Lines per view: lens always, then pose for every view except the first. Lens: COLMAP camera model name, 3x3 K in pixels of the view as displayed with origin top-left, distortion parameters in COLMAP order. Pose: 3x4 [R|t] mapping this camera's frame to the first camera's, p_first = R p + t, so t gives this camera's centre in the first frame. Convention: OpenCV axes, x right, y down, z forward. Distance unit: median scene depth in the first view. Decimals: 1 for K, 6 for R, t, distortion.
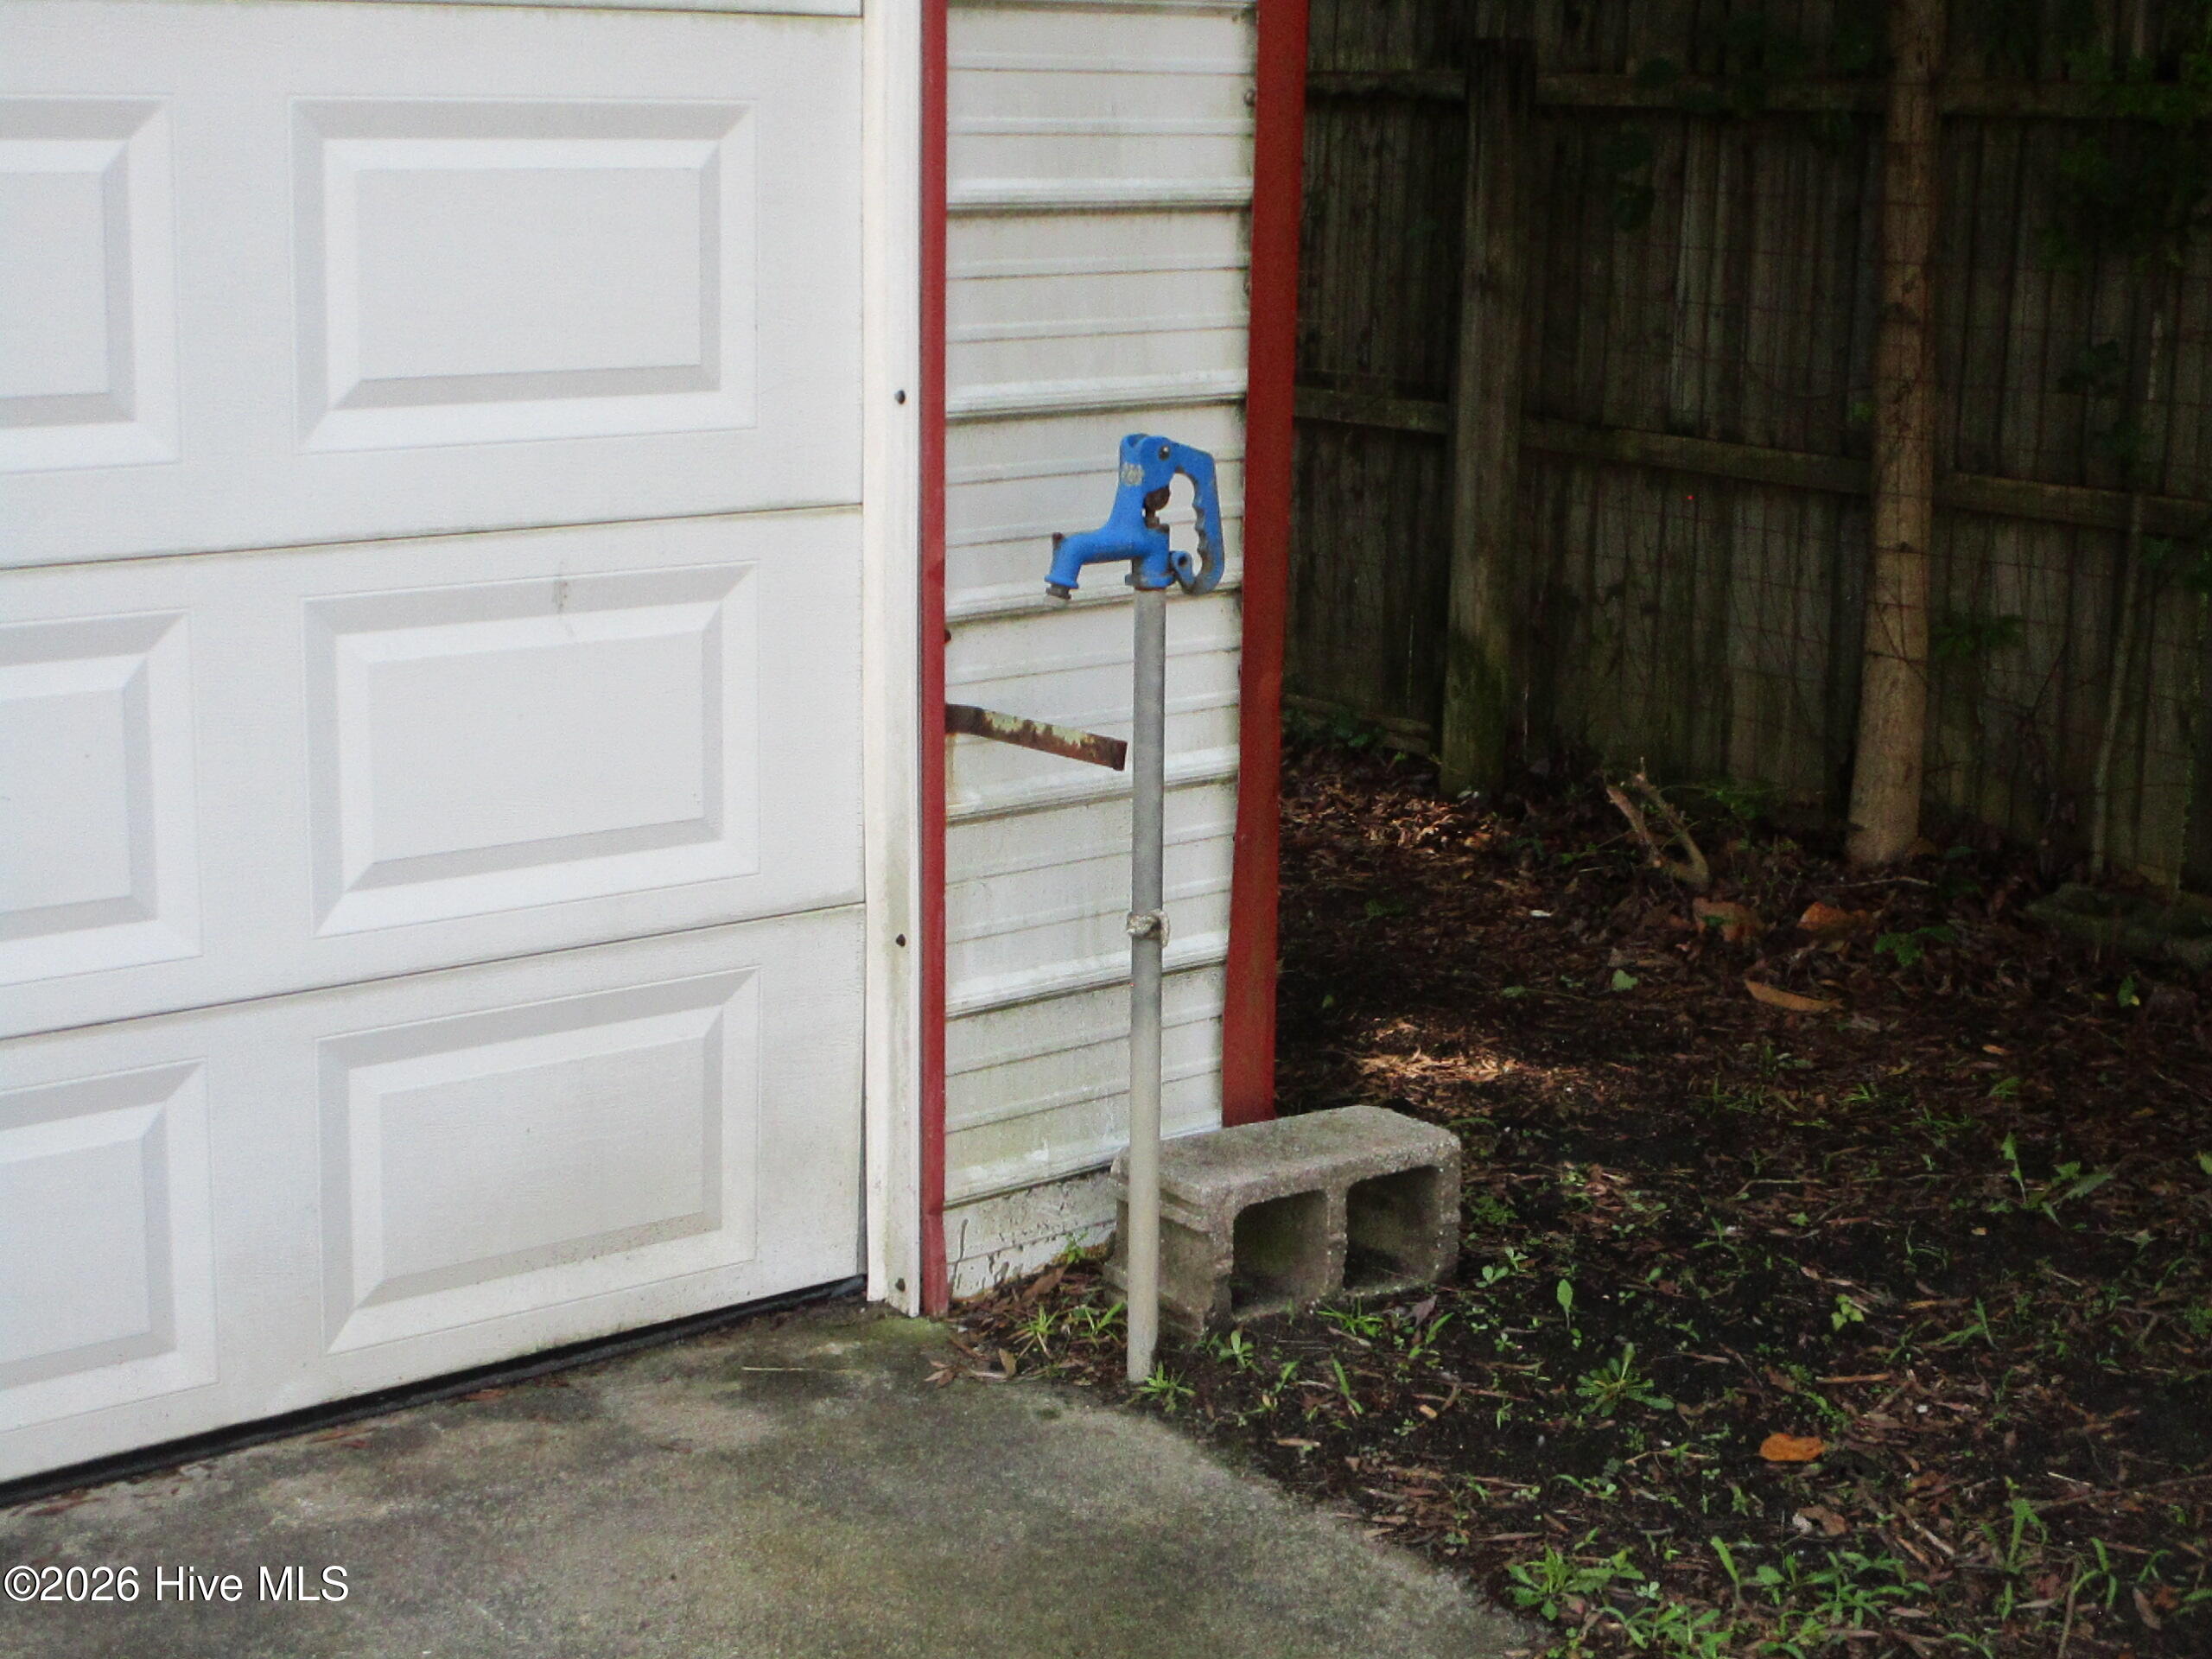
lens RADIAL K [[3325.7, 0, 1105.0], [0, 3325.7, 831.8], [0, 0, 1]] dist [-0.035276, 0.000000]
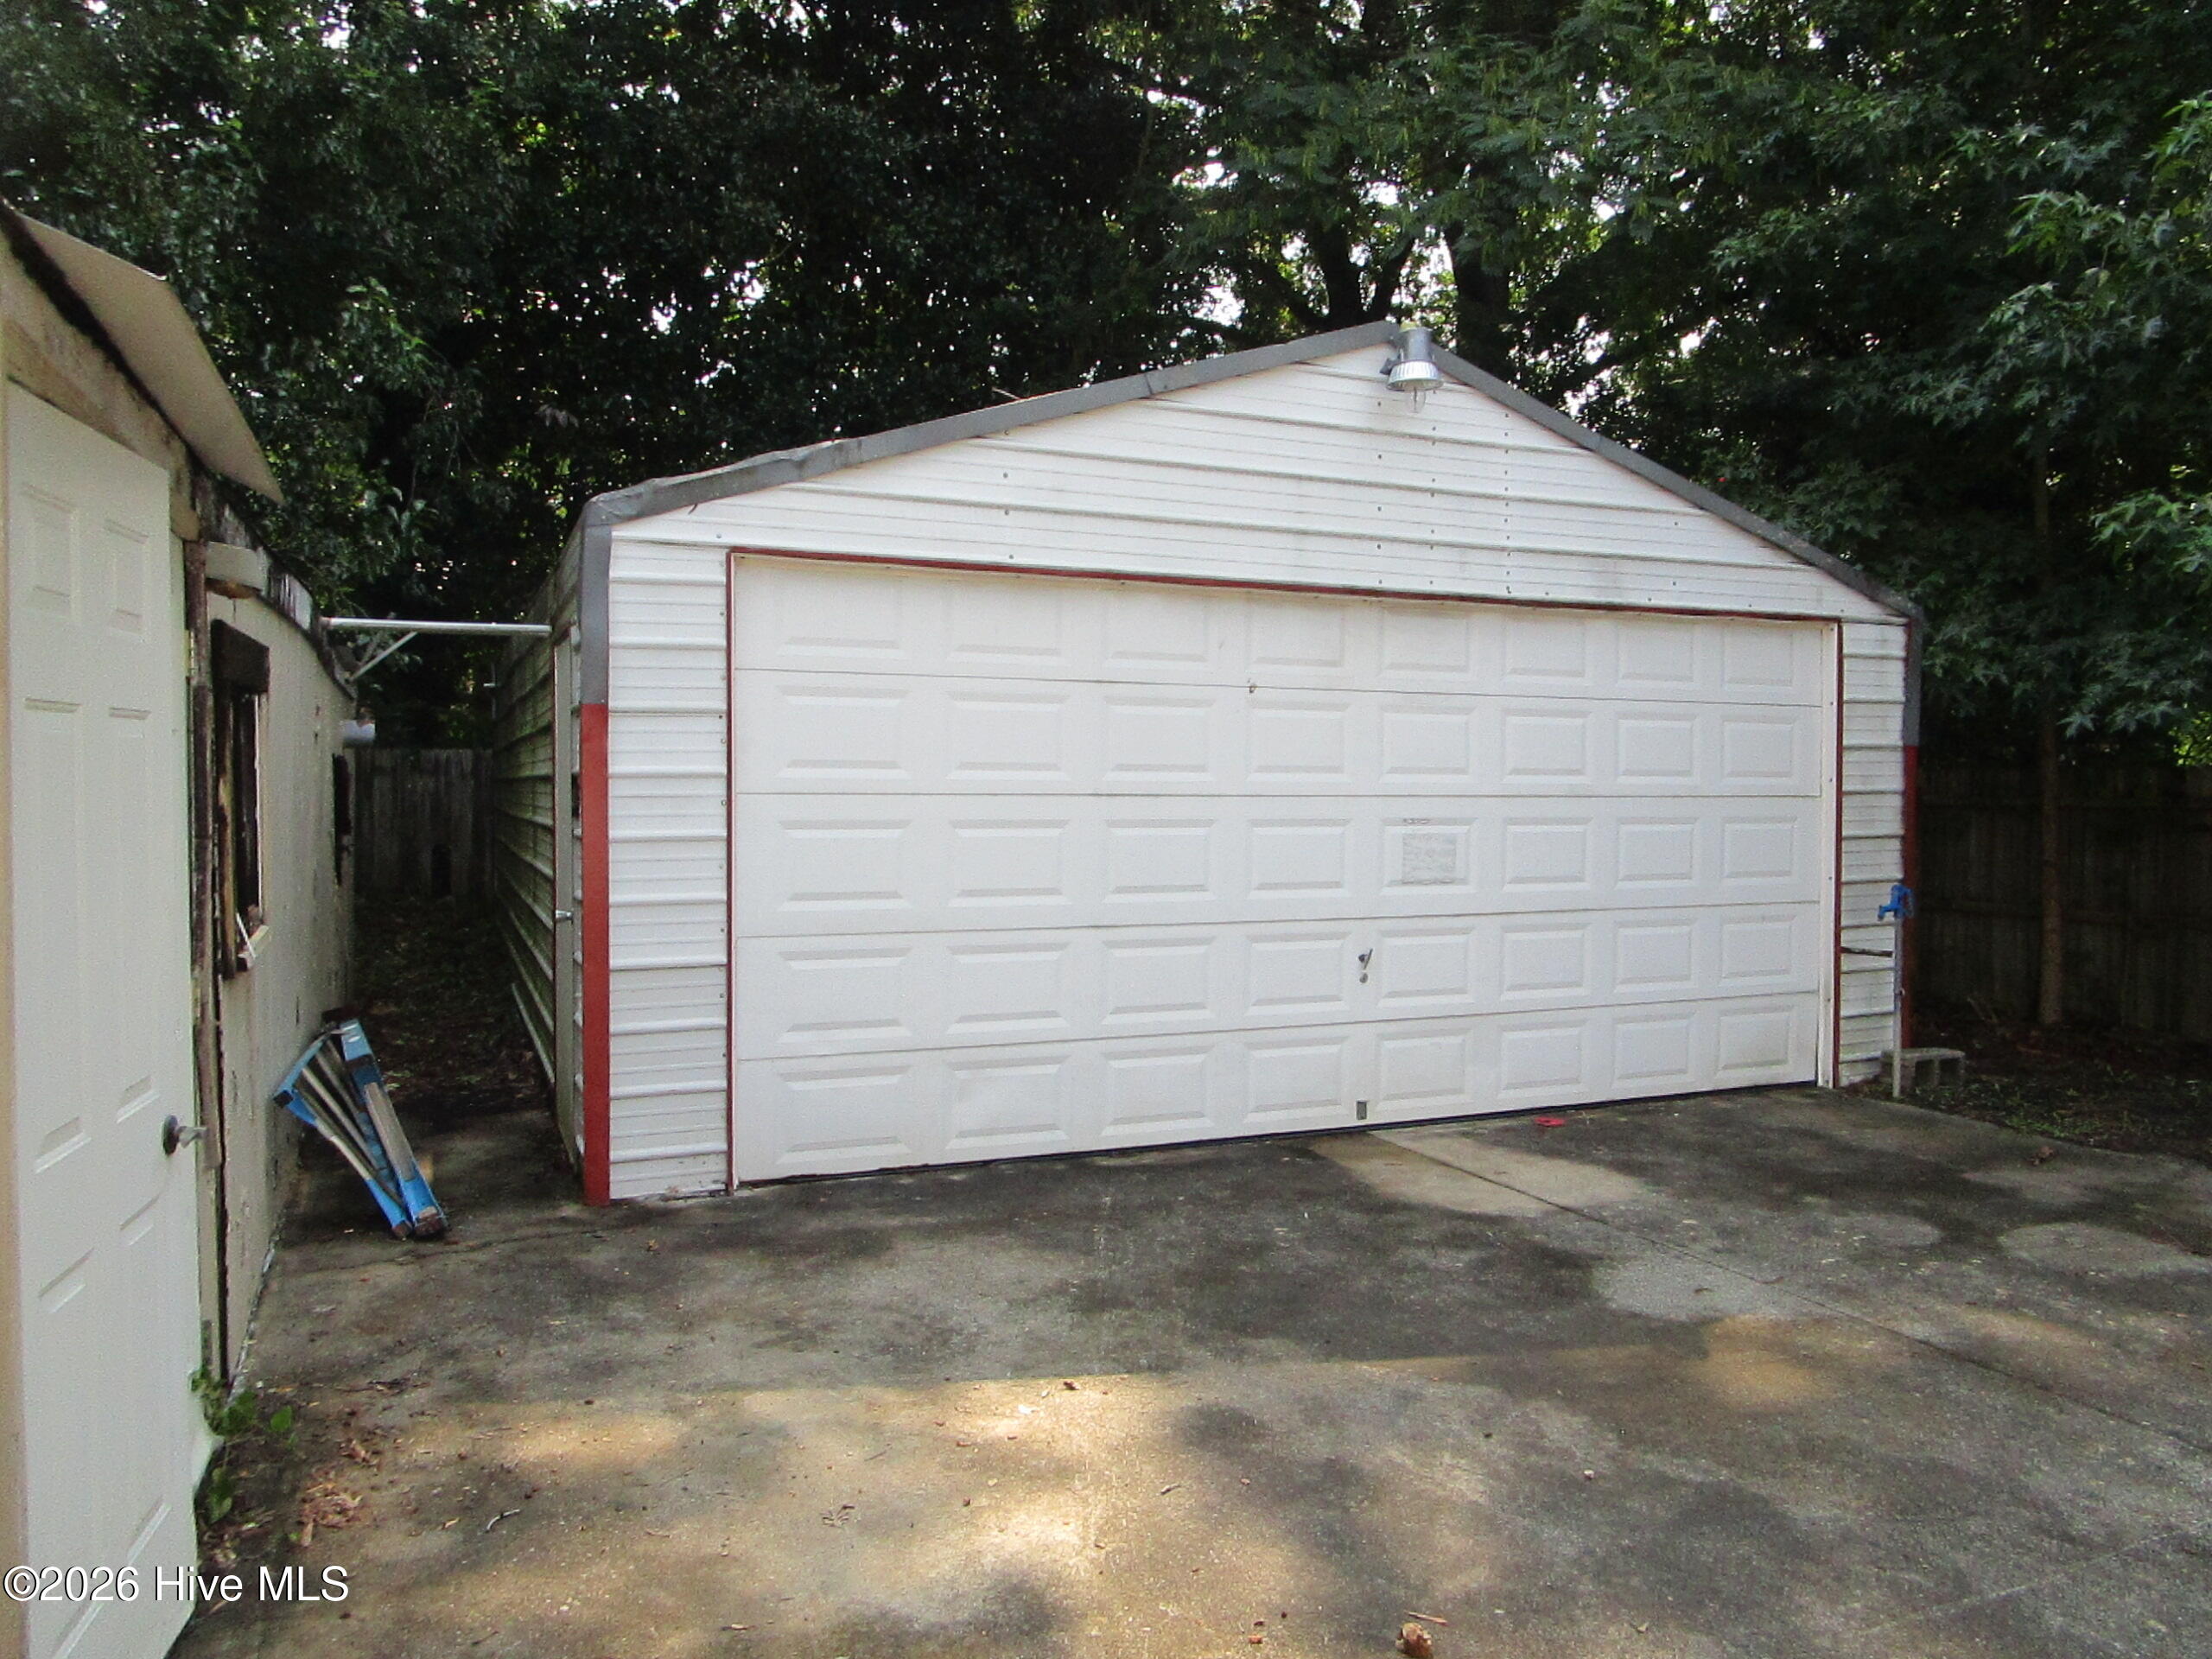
lens RADIAL K [[1576.9, 0, 1109.6], [0, 1576.9, 834.5], [0, 0, 1]] dist [-0.030750, 0.015486]
pose [[0.964864, -0.006206, -0.262678, -0.425397], [-0.041459, 0.983602, -0.175524, 0.216565], [0.259460, 0.180247, 0.948784, -1.239322]]
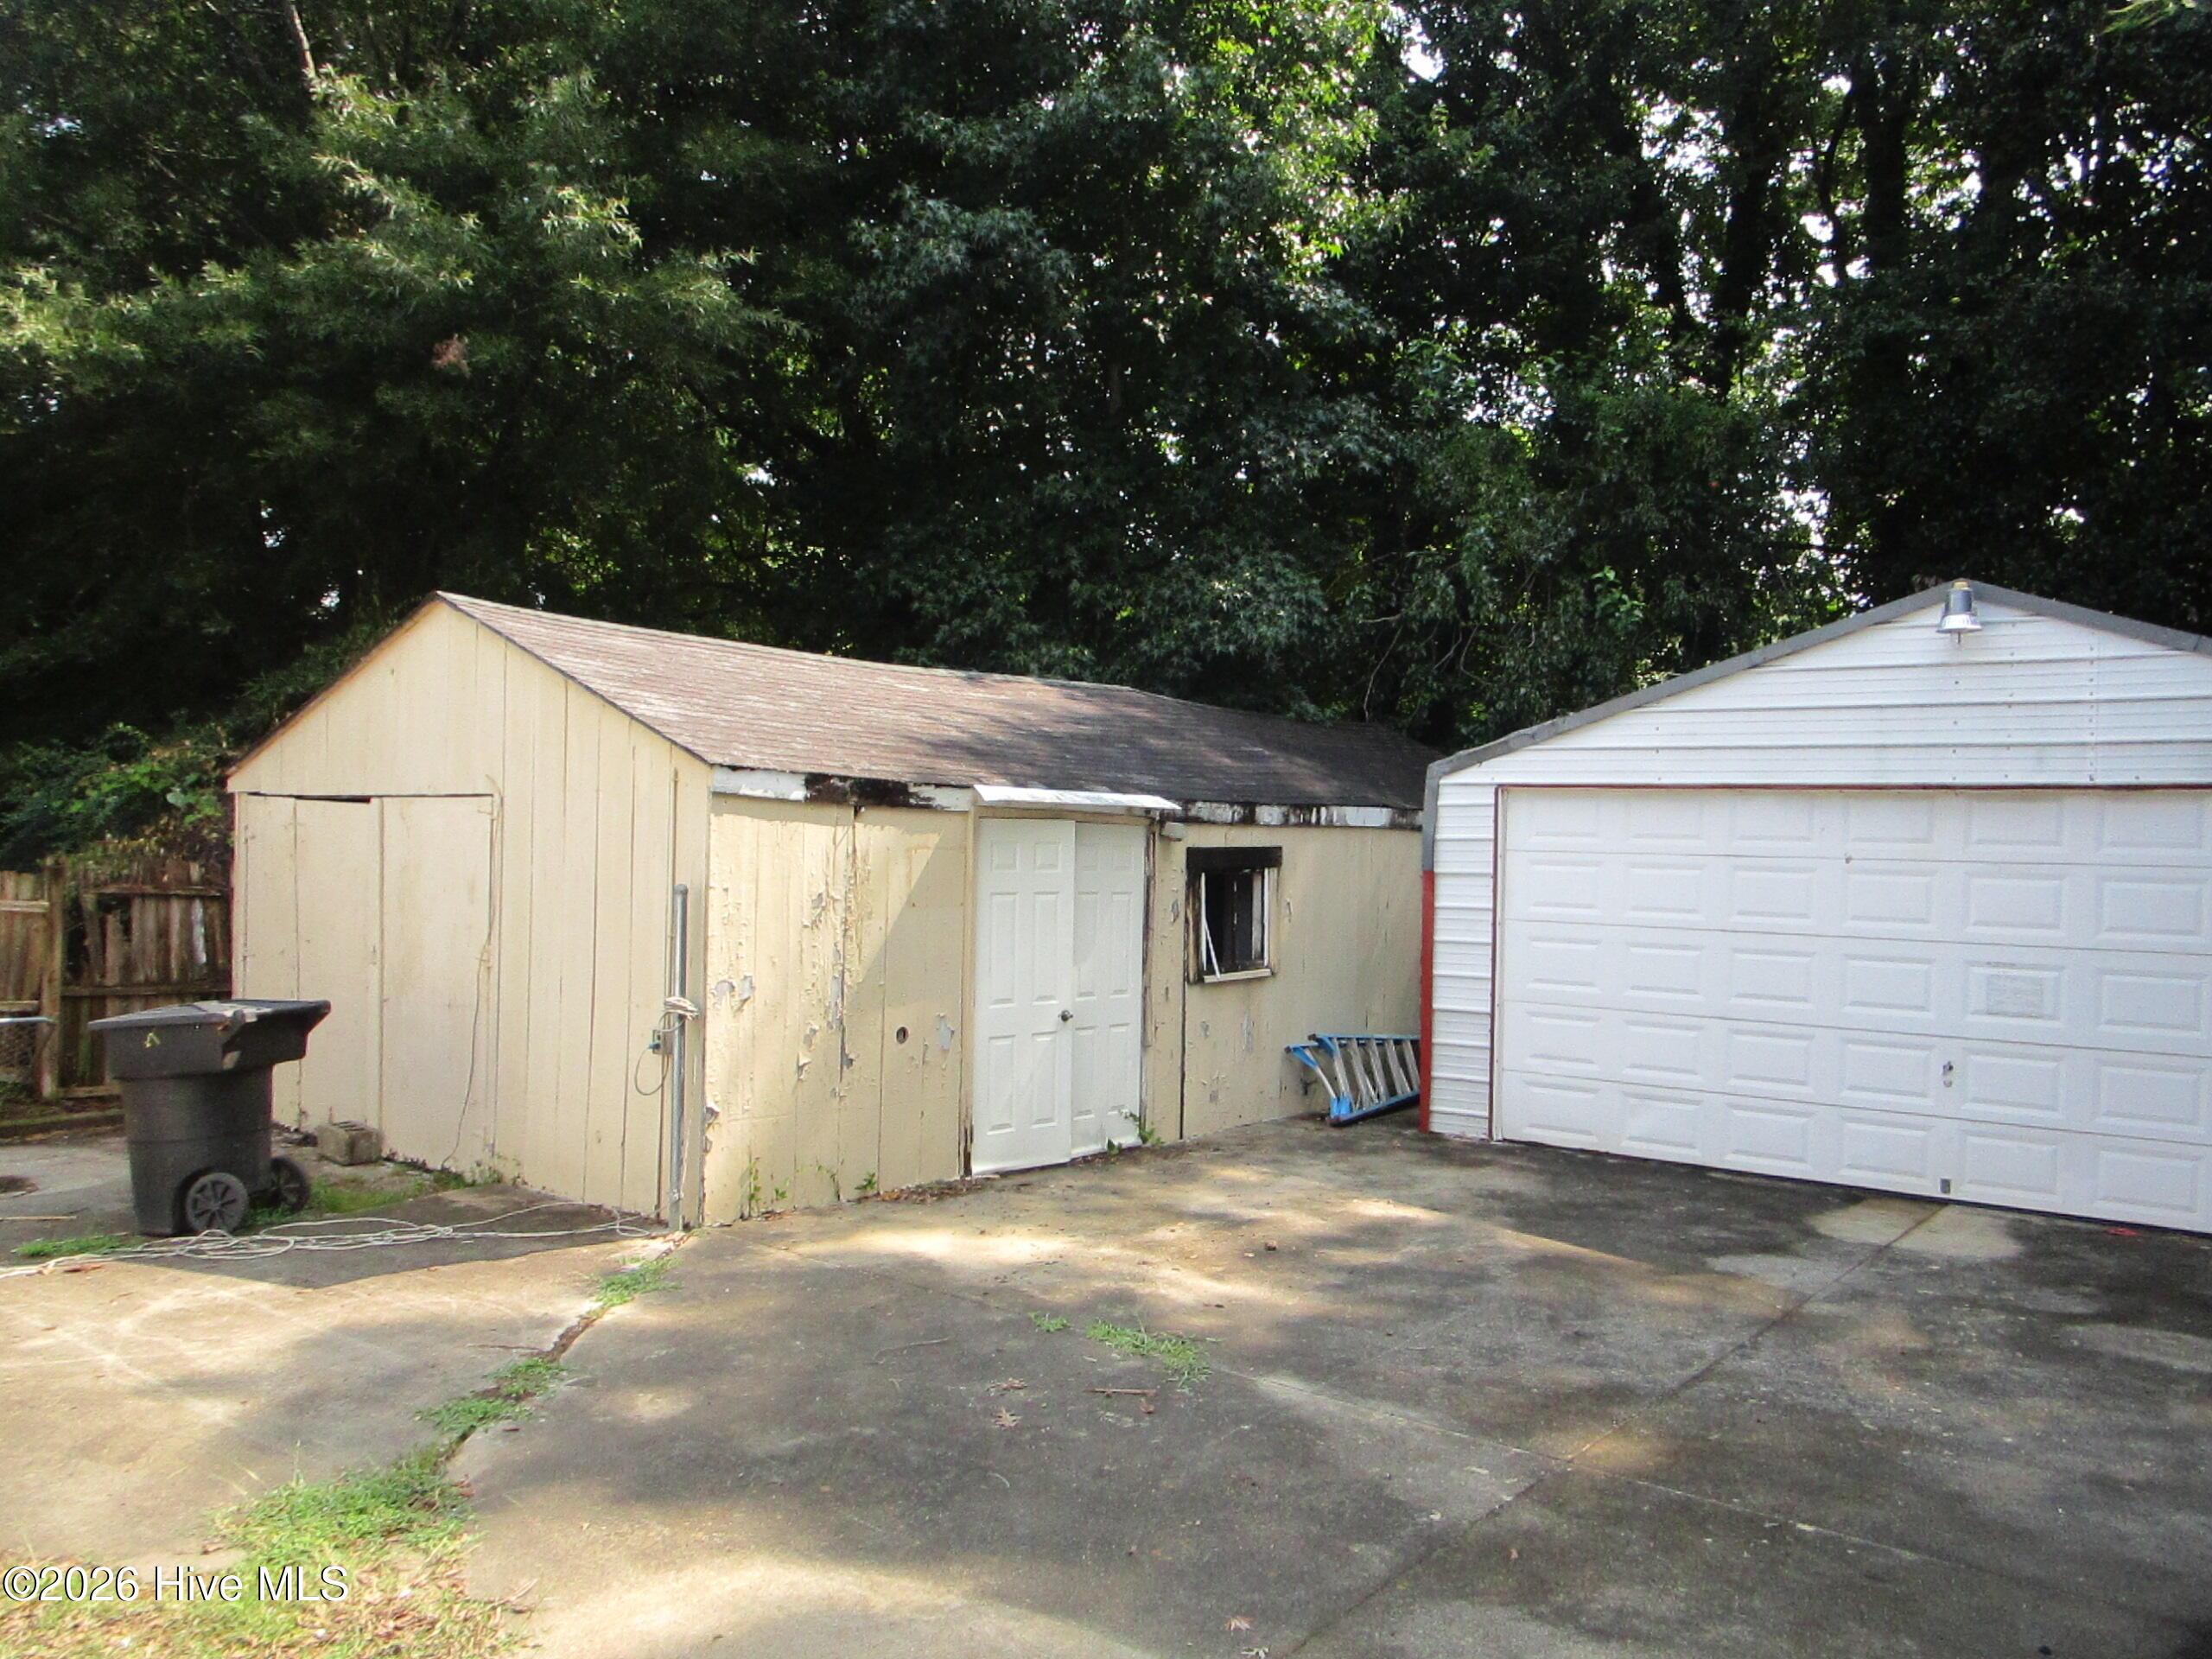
lens RADIAL K [[1716.5, 0, 1097.2], [0, 1716.5, 830.9], [0, 0, 1]] dist [-0.043330, 0.021142]
pose [[0.226607, -0.019465, -0.973792, 1.509092], [-0.221402, 0.972597, -0.070963, 0.144716], [0.948488, 0.231680, 0.216088, -1.244165]]
